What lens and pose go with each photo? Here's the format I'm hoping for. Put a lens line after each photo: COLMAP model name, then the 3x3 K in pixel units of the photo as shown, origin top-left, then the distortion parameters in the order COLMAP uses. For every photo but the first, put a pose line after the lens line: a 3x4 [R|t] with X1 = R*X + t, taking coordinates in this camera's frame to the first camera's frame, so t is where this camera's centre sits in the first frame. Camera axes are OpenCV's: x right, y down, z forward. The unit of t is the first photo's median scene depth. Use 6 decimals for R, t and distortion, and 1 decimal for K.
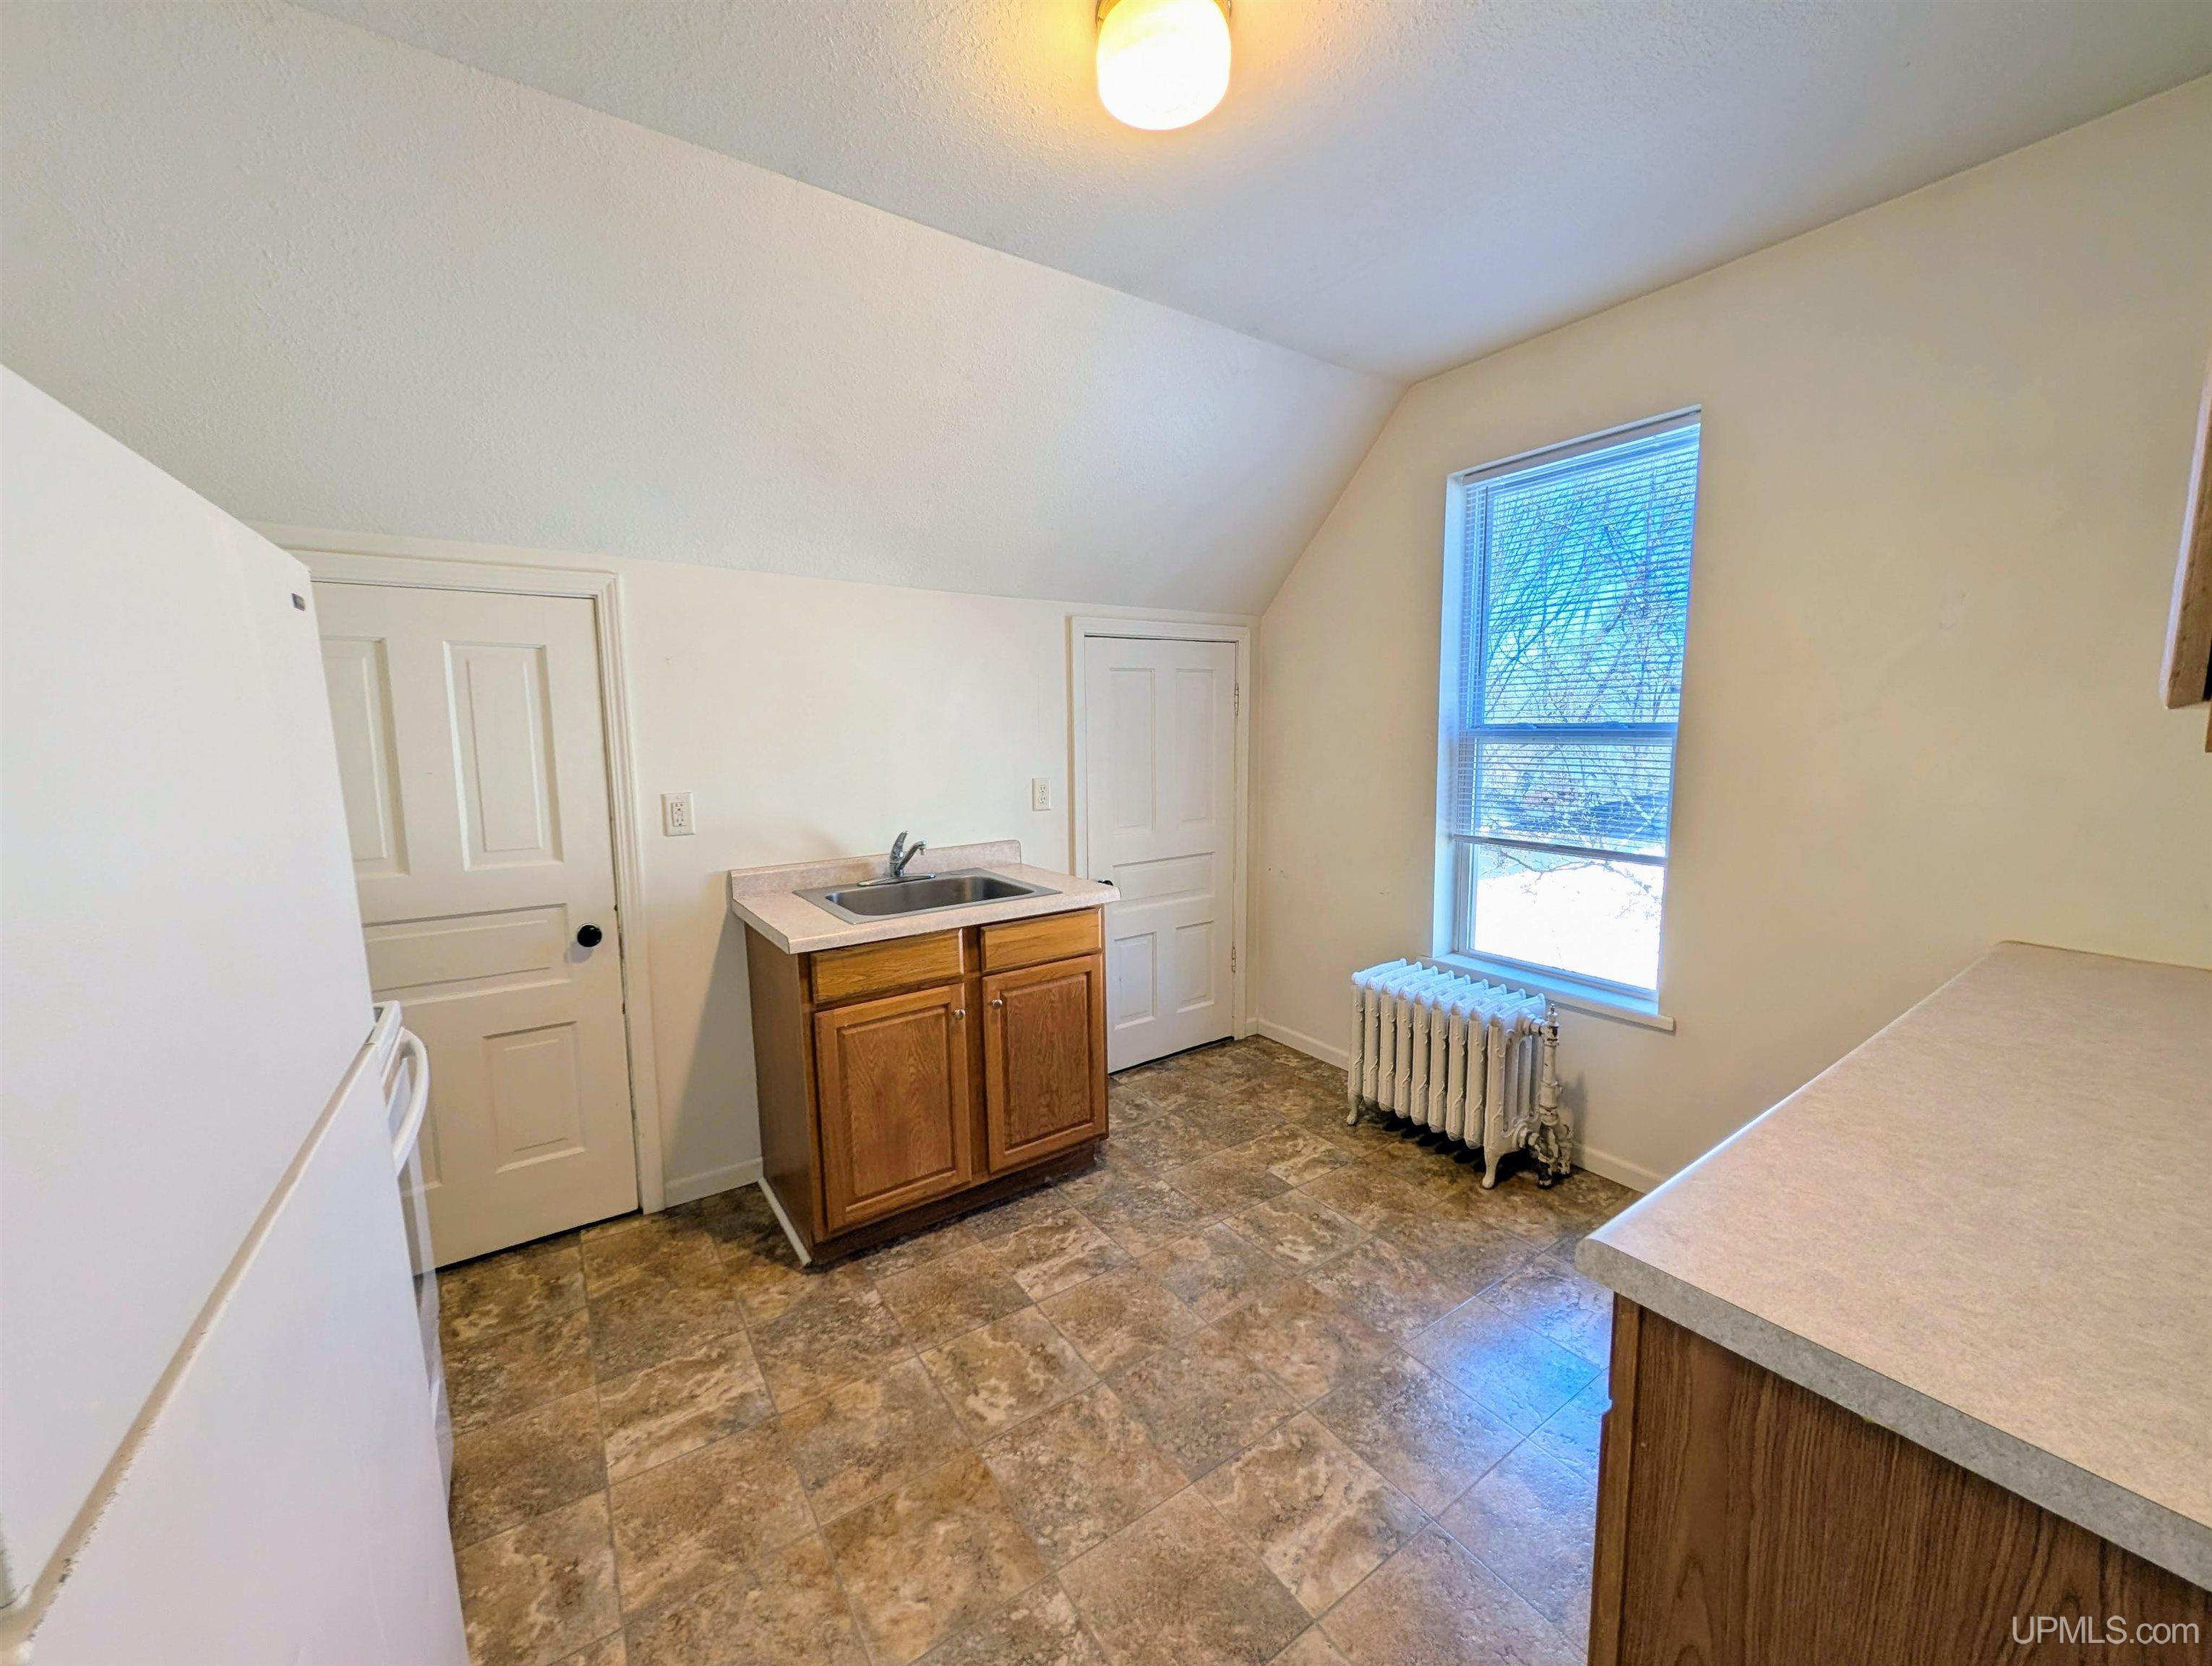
lens RADIAL K [[848.5, 0, 1107.3], [0, 848.5, 831.2], [0, 0, 1]] dist [0.001941, 0.000093]
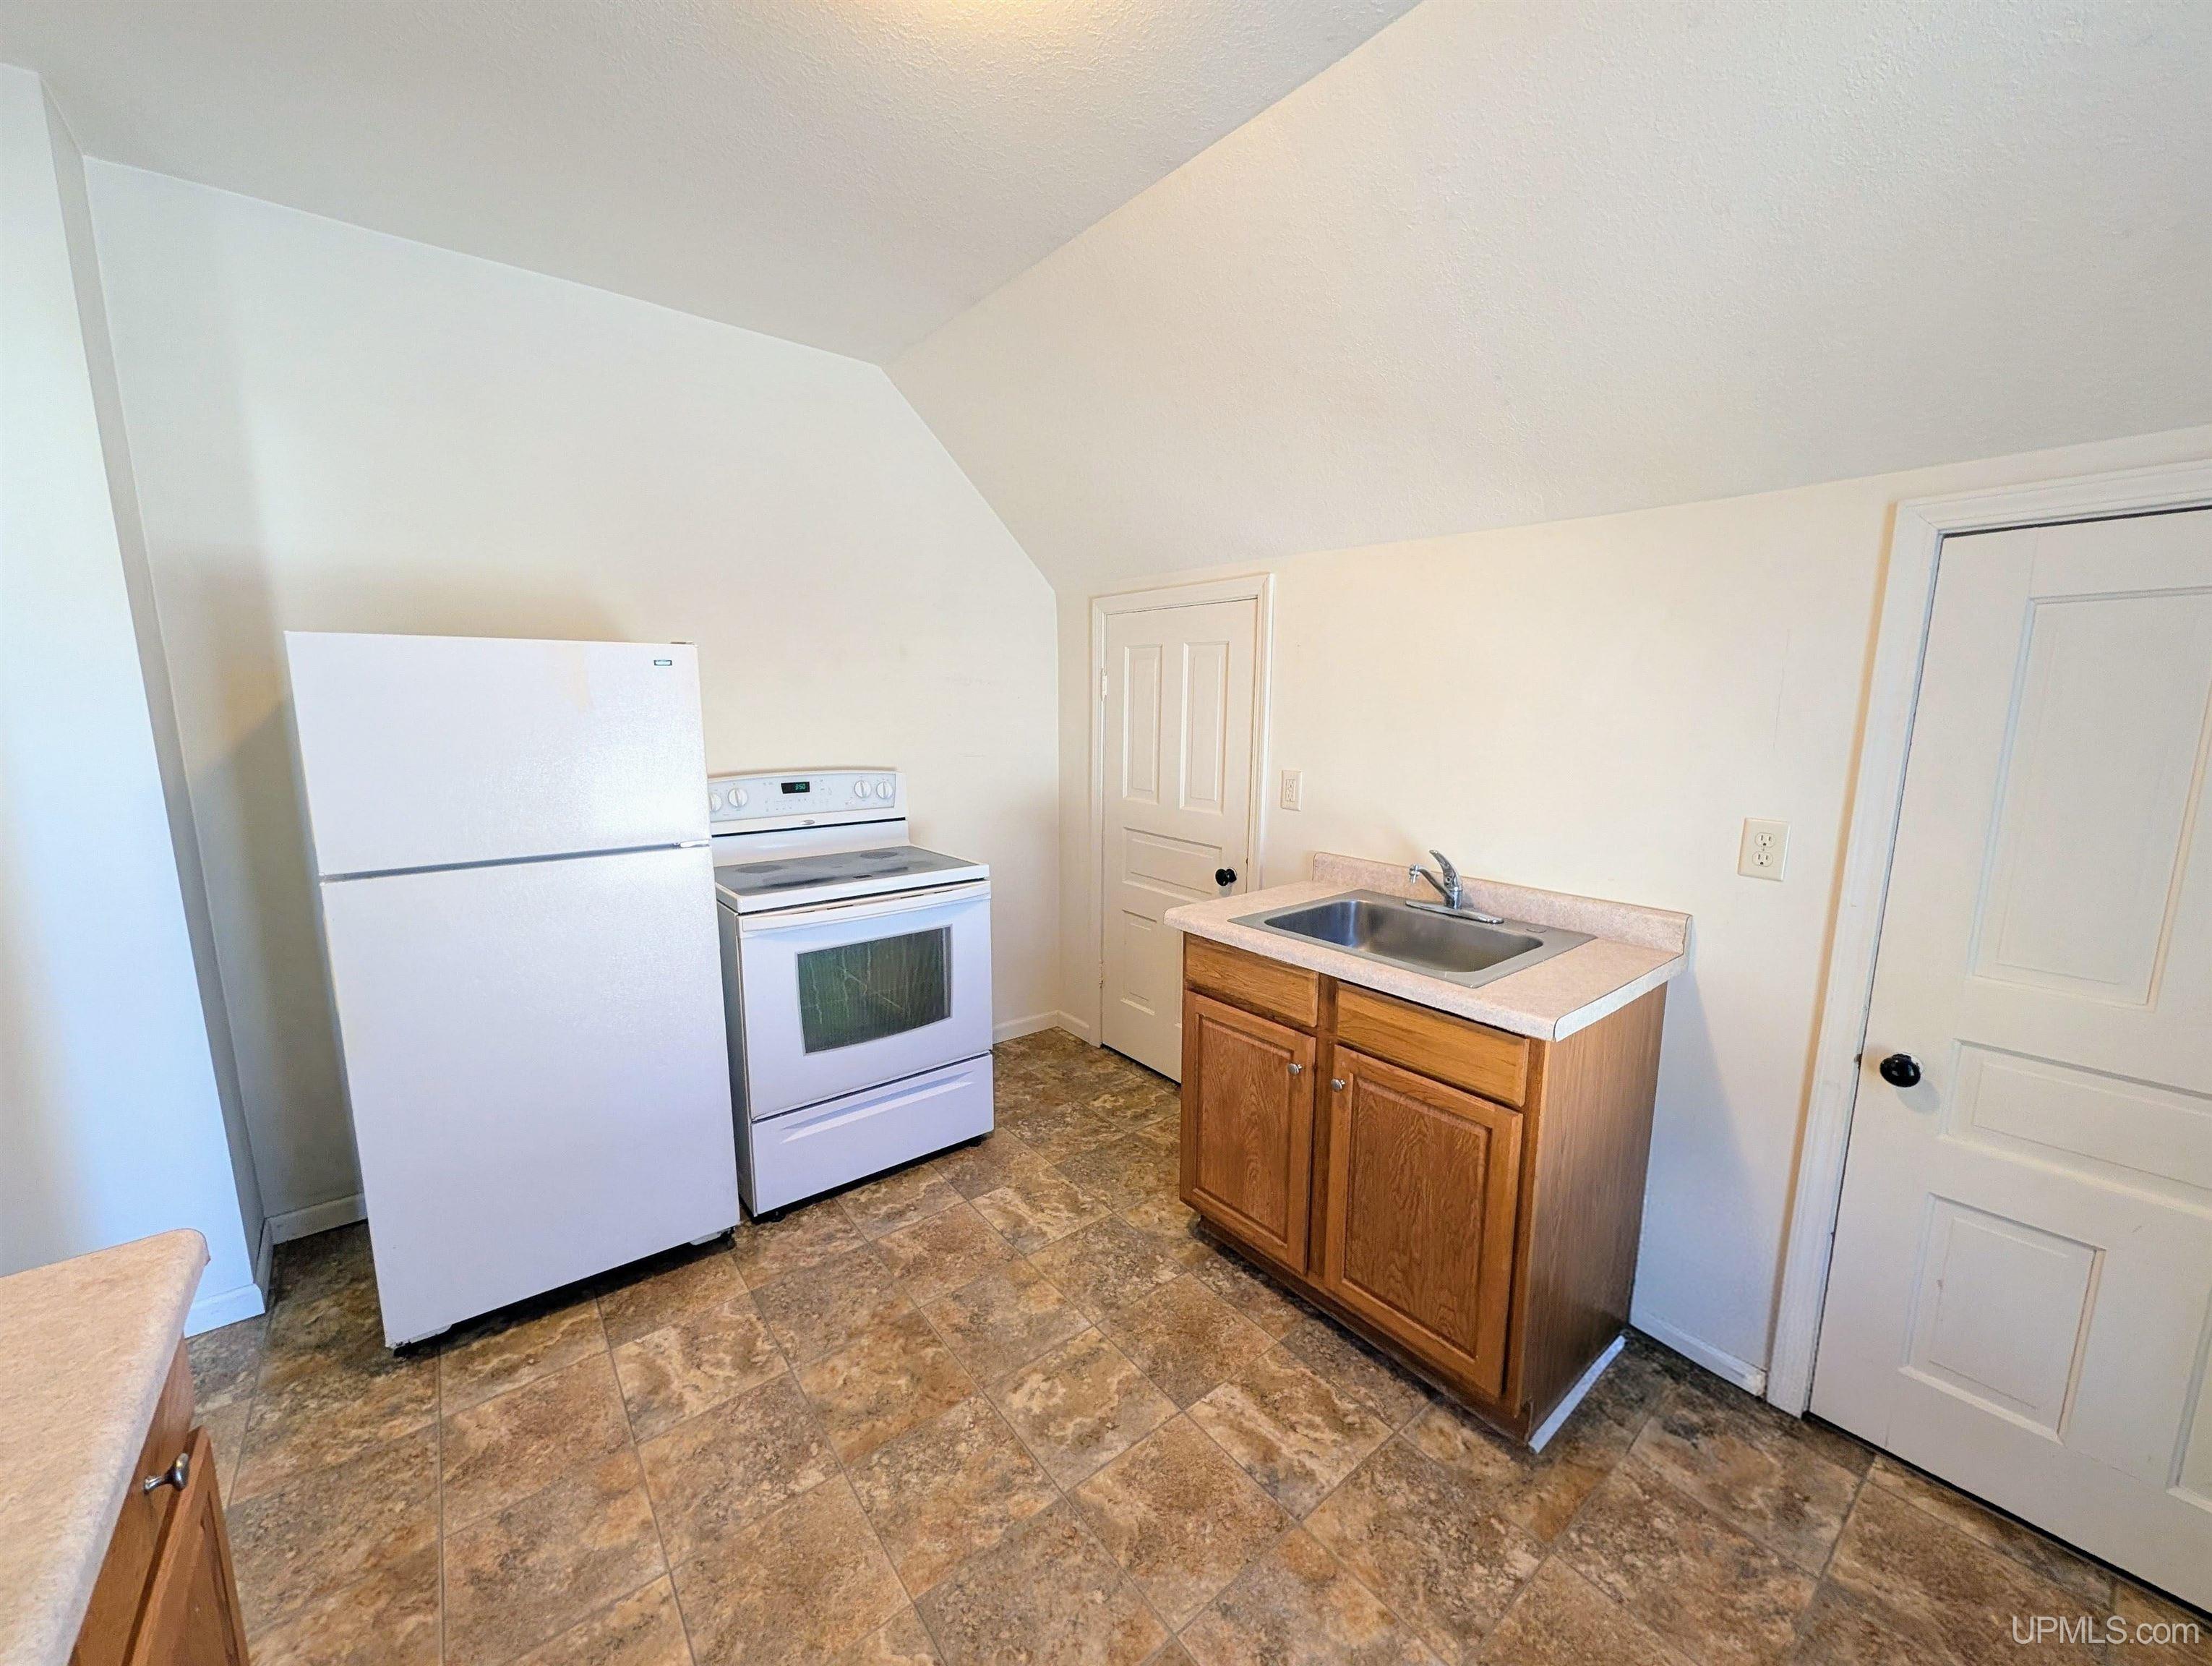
lens RADIAL K [[848.5, 0, 1105.2], [0, 848.5, 826.7], [0, 0, 1]] dist [0.001941, 0.000093]
pose [[0.075706, 0.168780, -0.982742, 0.624397], [-0.130516, 0.978769, 0.158043, -0.130335], [0.988552, 0.116299, 0.096127, 0.759442]]
